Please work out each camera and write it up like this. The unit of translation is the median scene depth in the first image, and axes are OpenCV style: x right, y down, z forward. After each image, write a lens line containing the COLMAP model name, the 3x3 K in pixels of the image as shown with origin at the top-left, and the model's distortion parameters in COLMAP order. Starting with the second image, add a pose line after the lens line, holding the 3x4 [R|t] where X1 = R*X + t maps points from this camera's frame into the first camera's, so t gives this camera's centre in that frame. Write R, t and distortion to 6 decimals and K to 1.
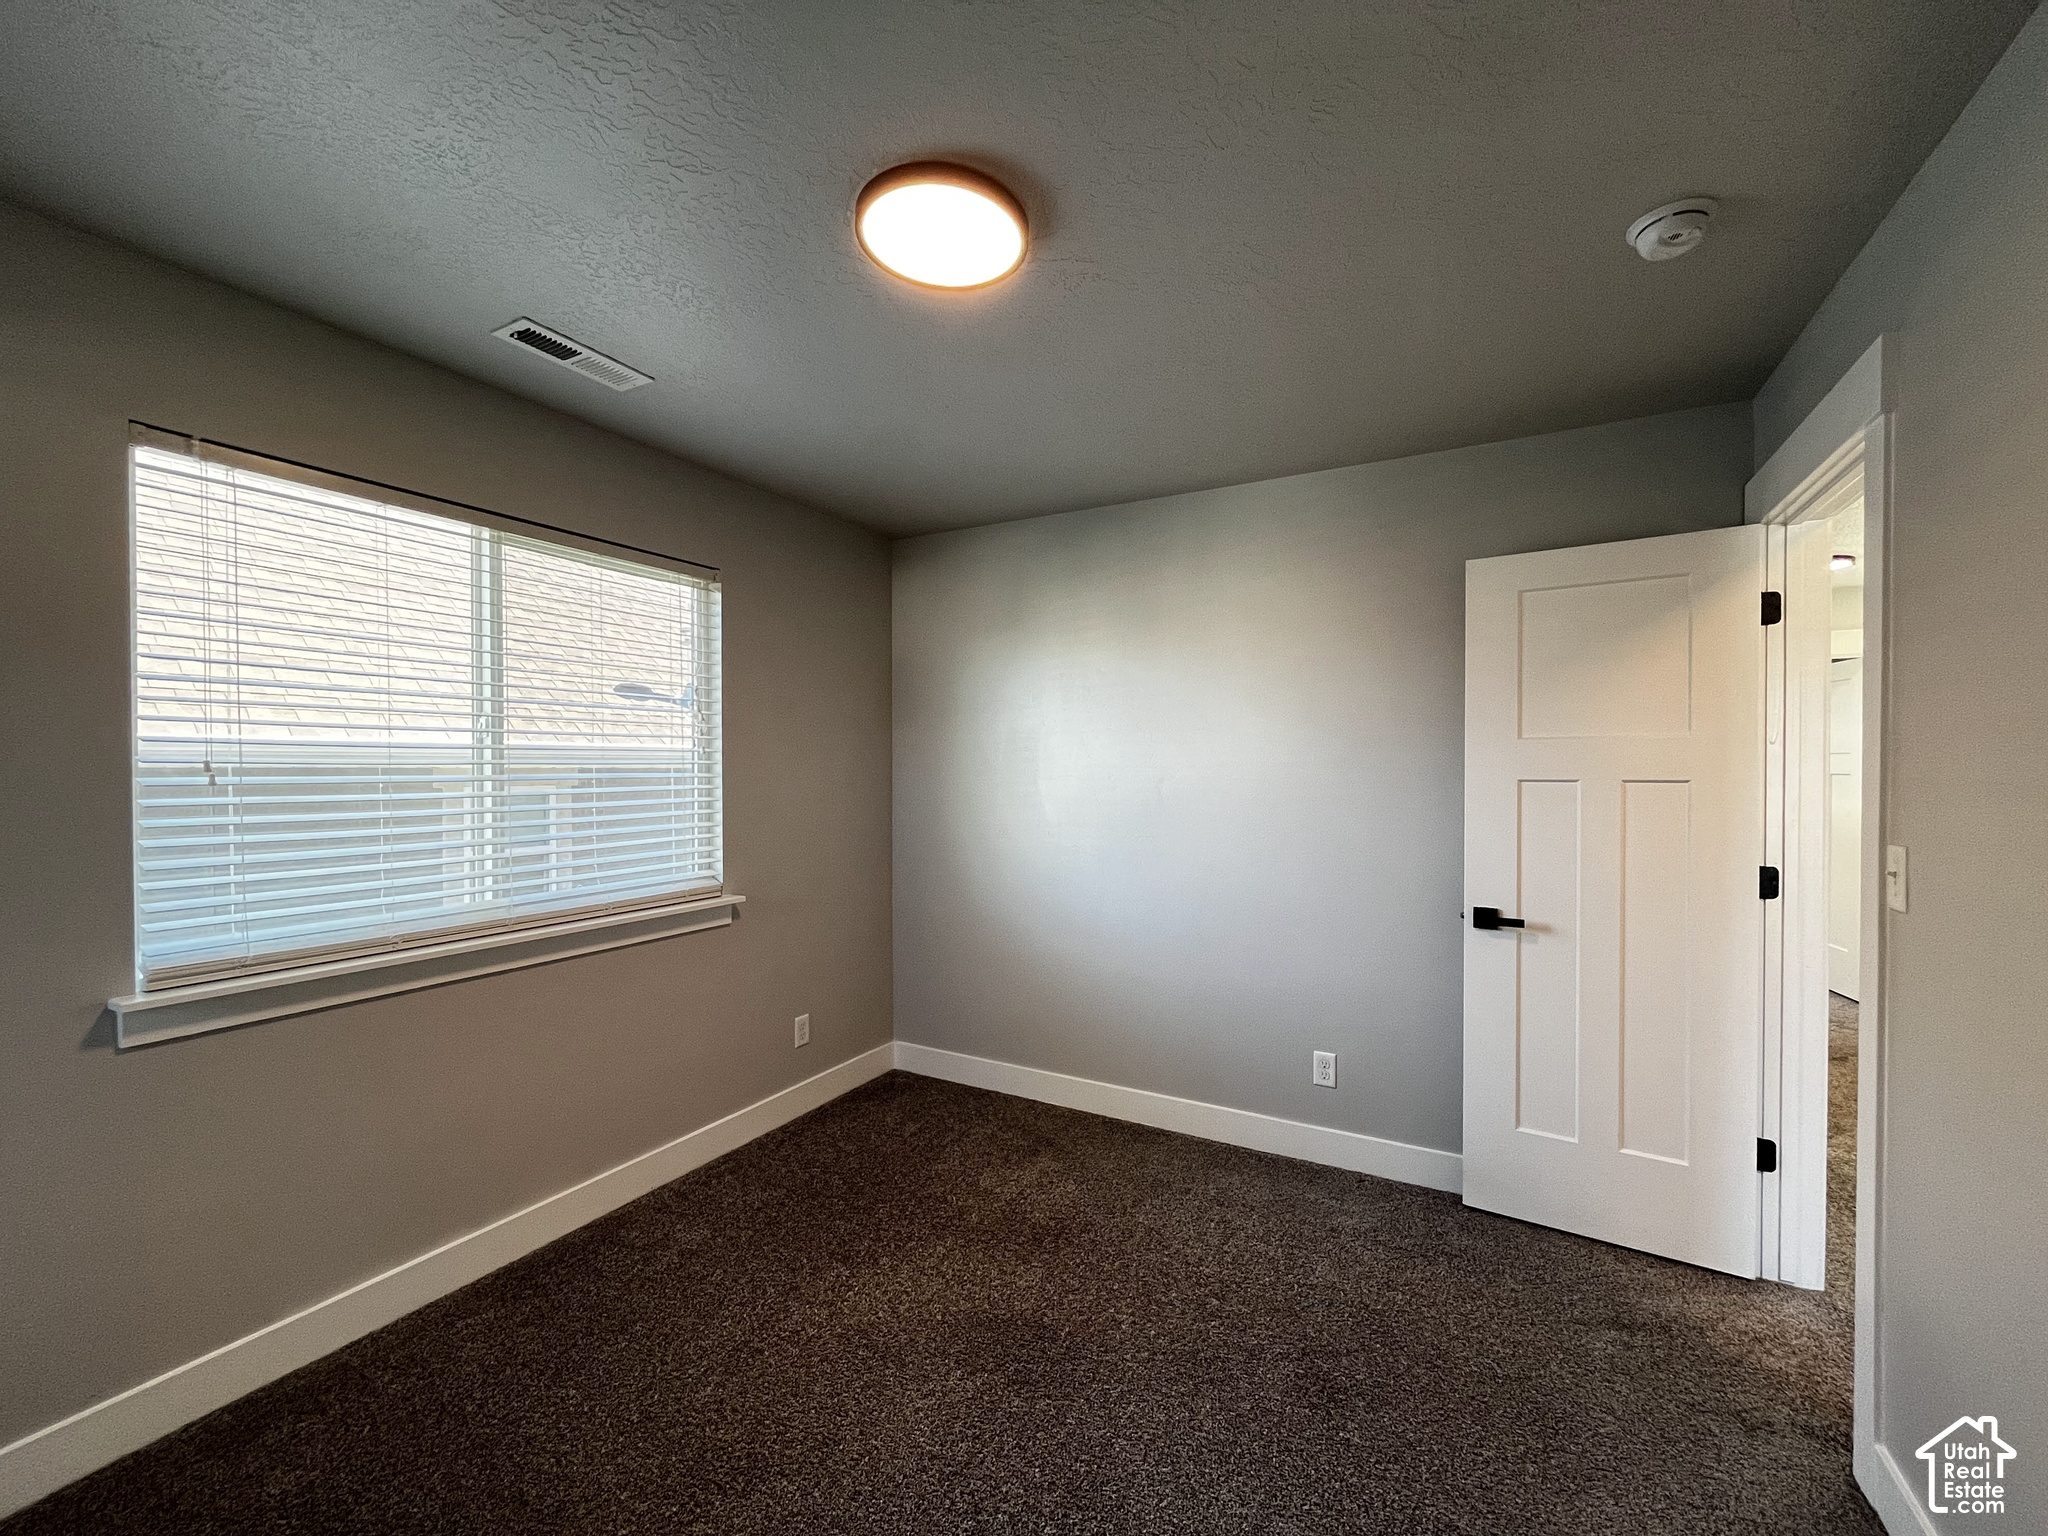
lens RADIAL K [[826.9, 0, 1029.5], [0, 826.9, 775.3], [0, 0, 1]] dist [0.000021, -0.000336]
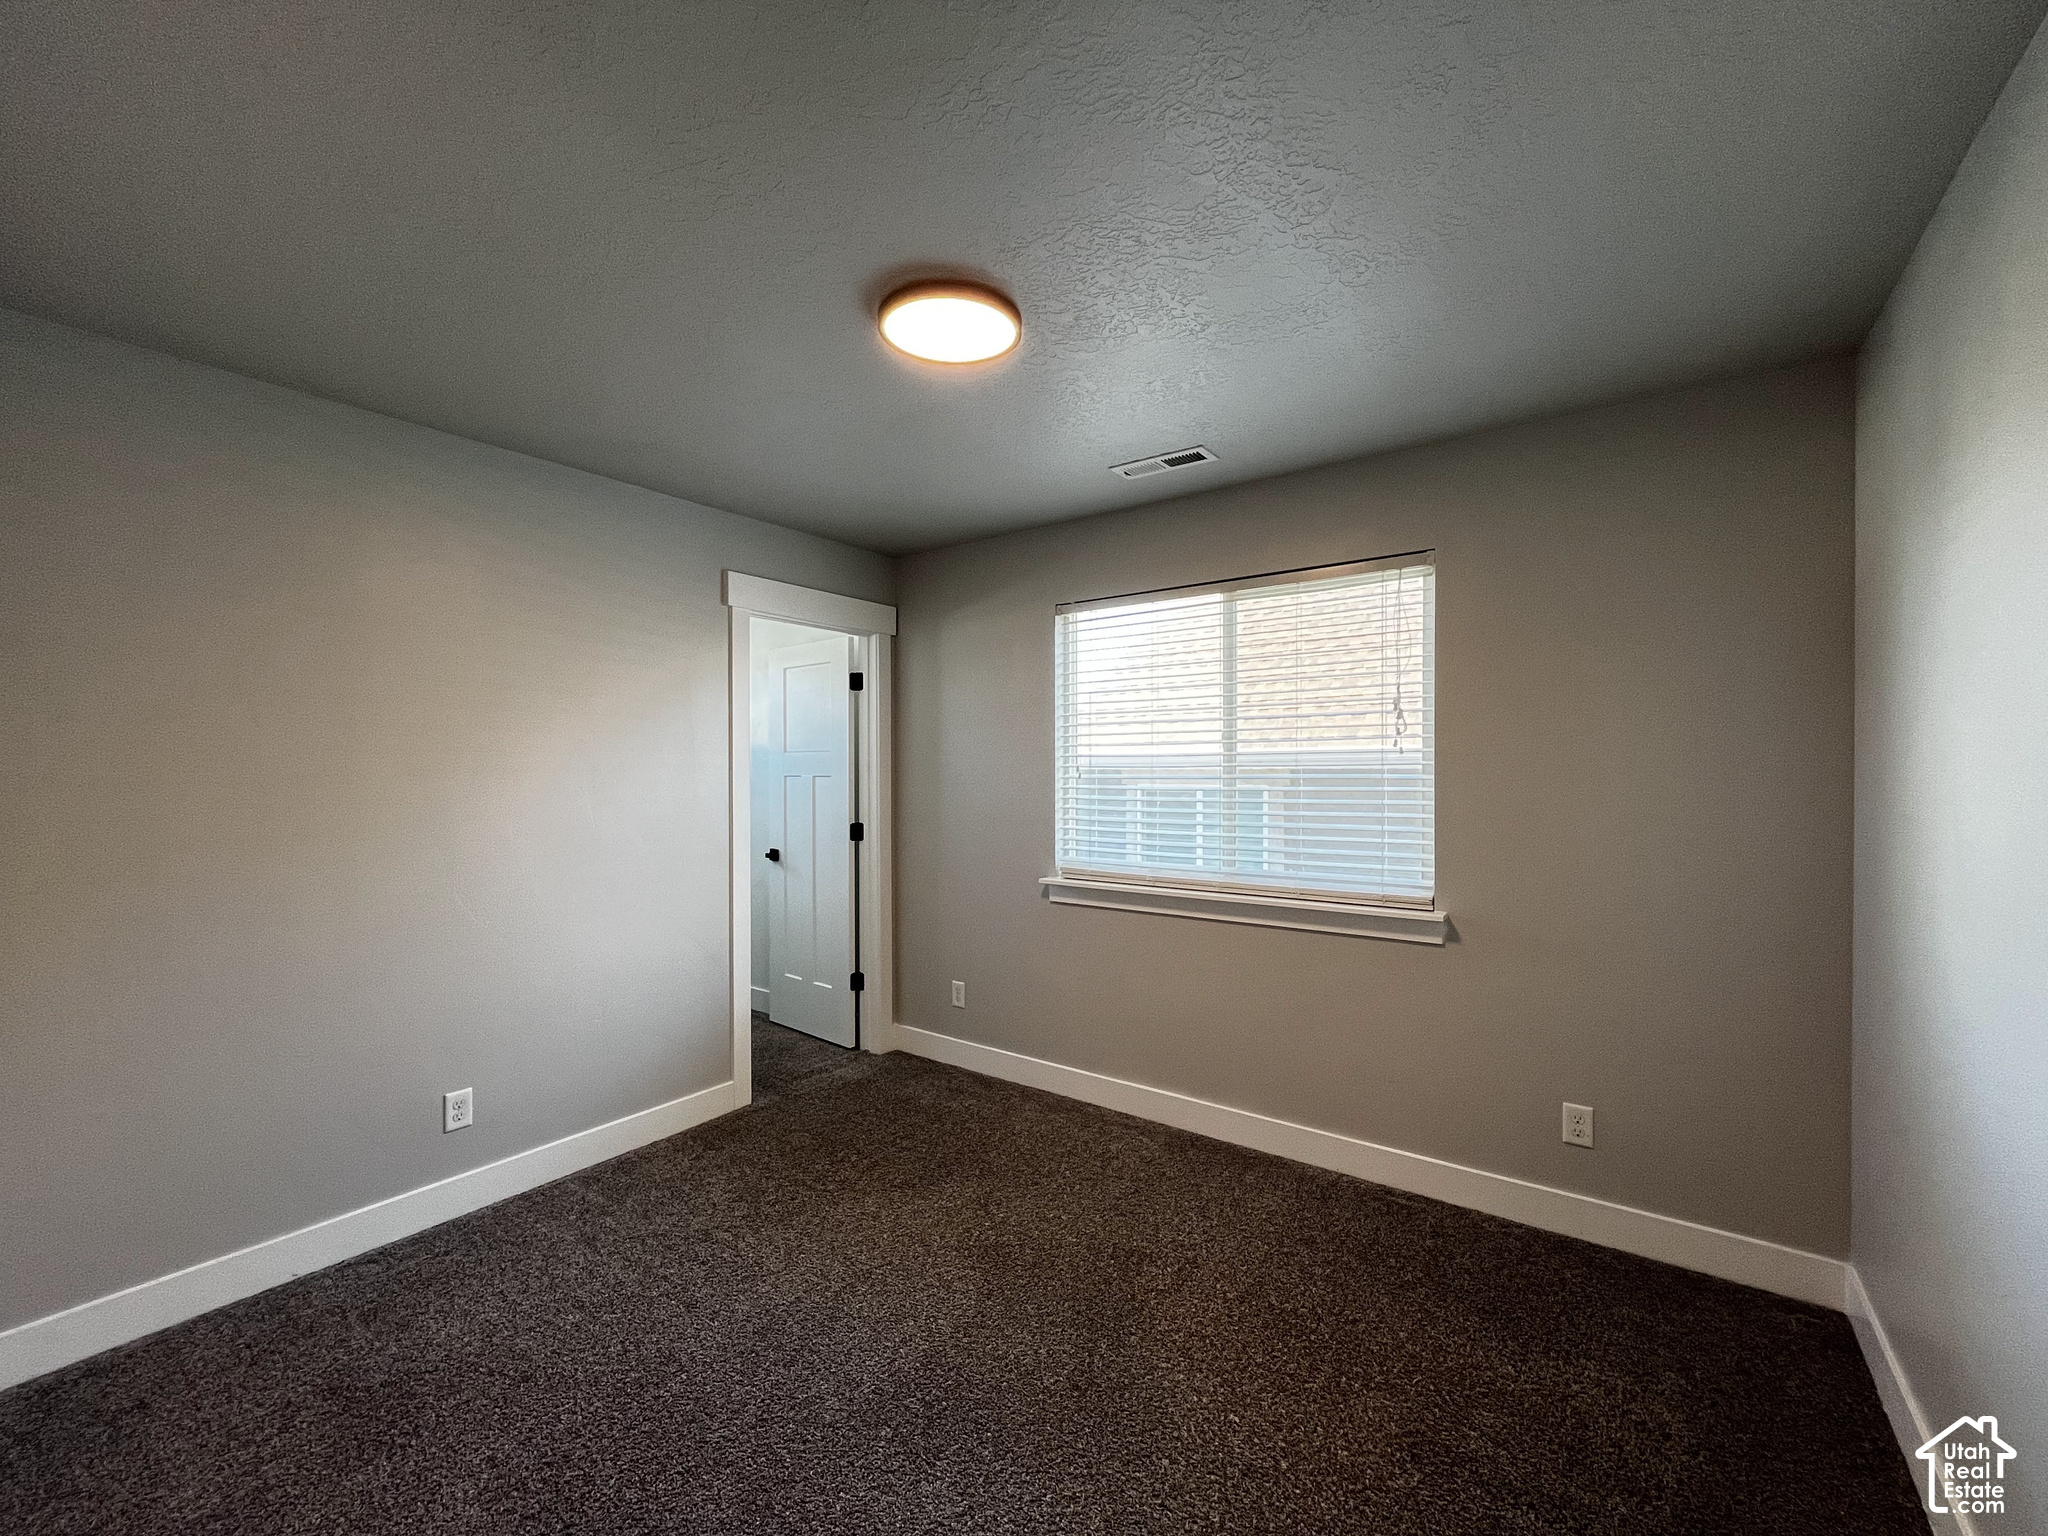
lens RADIAL K [[826.9, 0, 1029.5], [0, 826.9, 775.3], [0, 0, 1]] dist [0.000021, -0.000336]
pose [[-0.120141, 0.007698, -0.992727, 0.686658], [-0.005804, 0.999947, 0.008457, -0.008055], [0.992740, 0.006778, -0.120090, 0.798898]]
